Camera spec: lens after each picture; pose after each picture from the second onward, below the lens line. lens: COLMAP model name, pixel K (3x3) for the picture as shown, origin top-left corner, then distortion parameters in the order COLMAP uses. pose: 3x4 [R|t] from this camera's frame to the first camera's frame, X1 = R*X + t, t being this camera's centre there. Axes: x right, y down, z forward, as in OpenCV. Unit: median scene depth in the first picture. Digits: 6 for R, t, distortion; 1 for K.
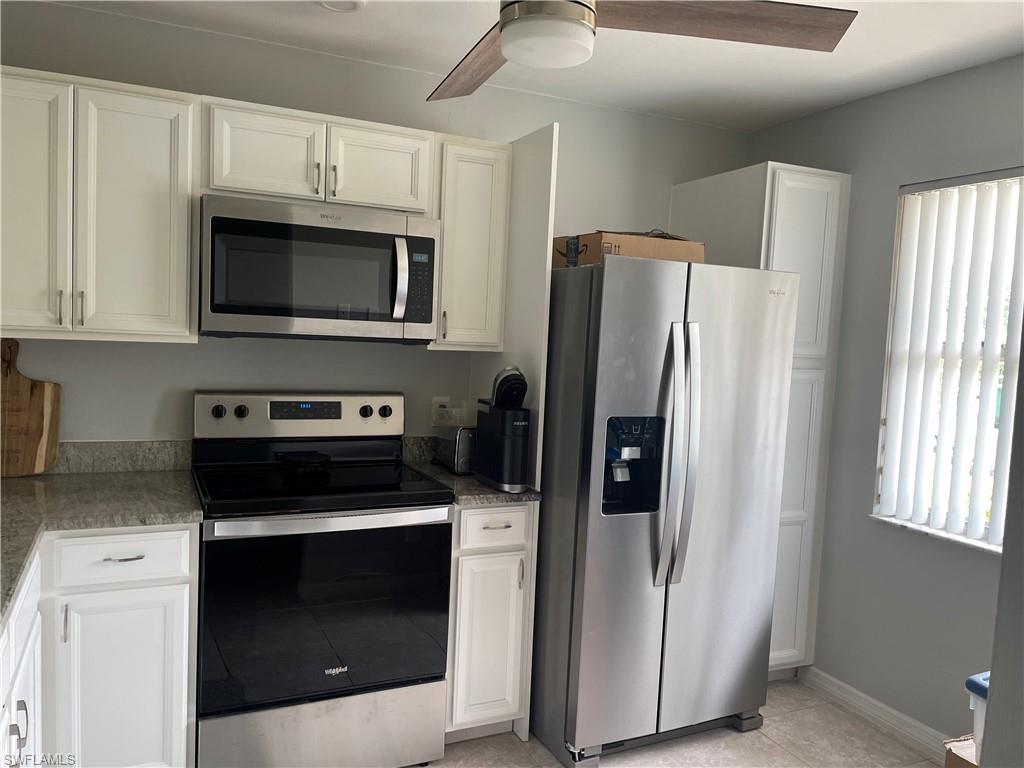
lens RADIAL K [[772.3, 0, 507.4], [0, 772.3, 380.7], [0, 0, 1]] dist [0.088543, -0.120372]
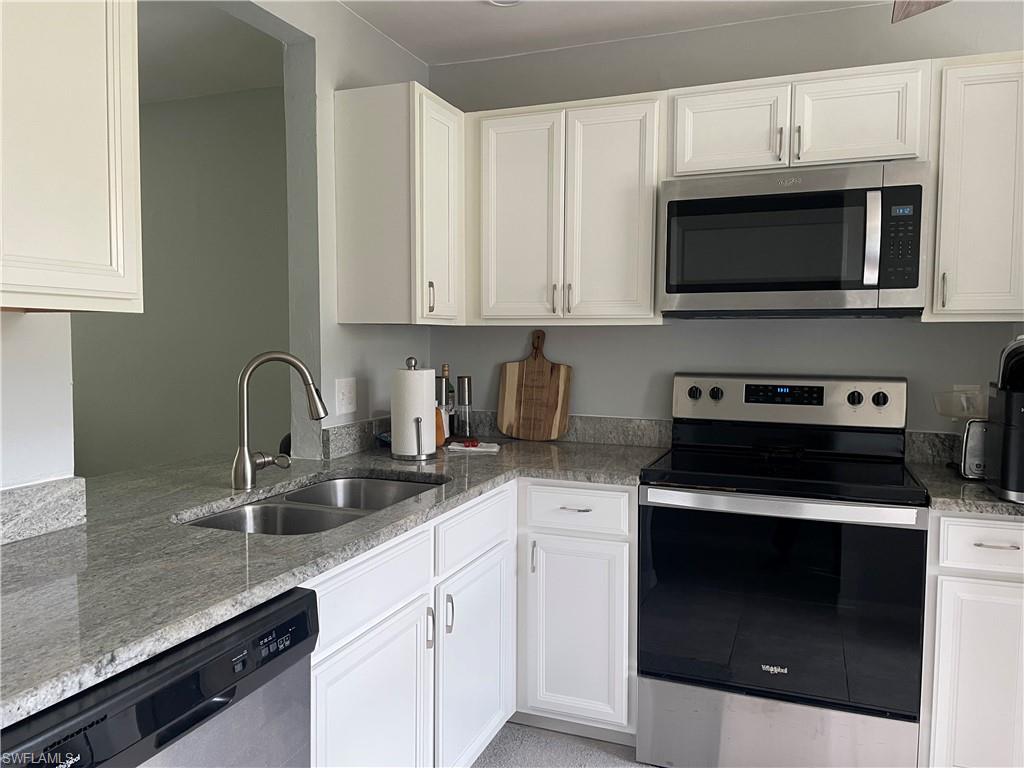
lens RADIAL K [[774.6, 0, 512.0], [0, 774.6, 384.0], [0, 0, 1]] dist [0.095295, -0.129806]
pose [[0.689874, 0.000139, -0.723929, 0.222424], [-0.020817, 0.999590, -0.019646, 0.056200], [0.723630, 0.028623, 0.689595, 0.120918]]
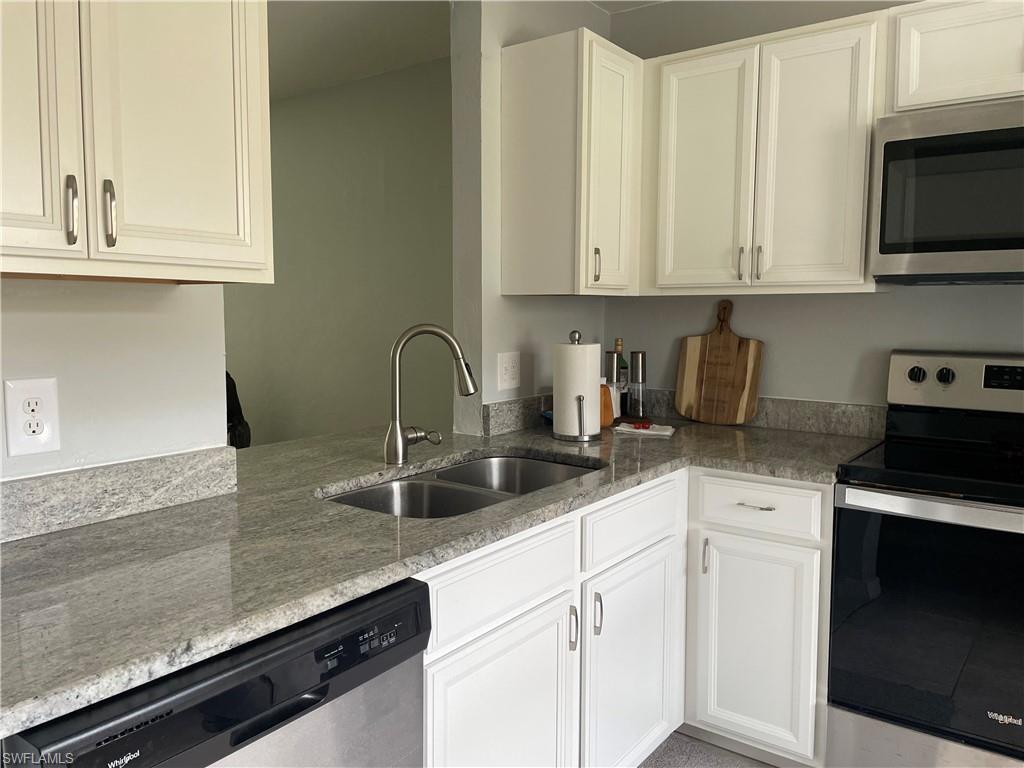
lens RADIAL K [[772.3, 0, 507.4], [0, 772.3, 380.7], [0, 0, 1]] dist [0.088543, -0.120372]
pose [[0.467899, 0.034523, -0.883108, 0.191138], [-0.039208, 0.999064, 0.018282, 0.051106], [0.882912, 0.026070, 0.468814, 0.211974]]
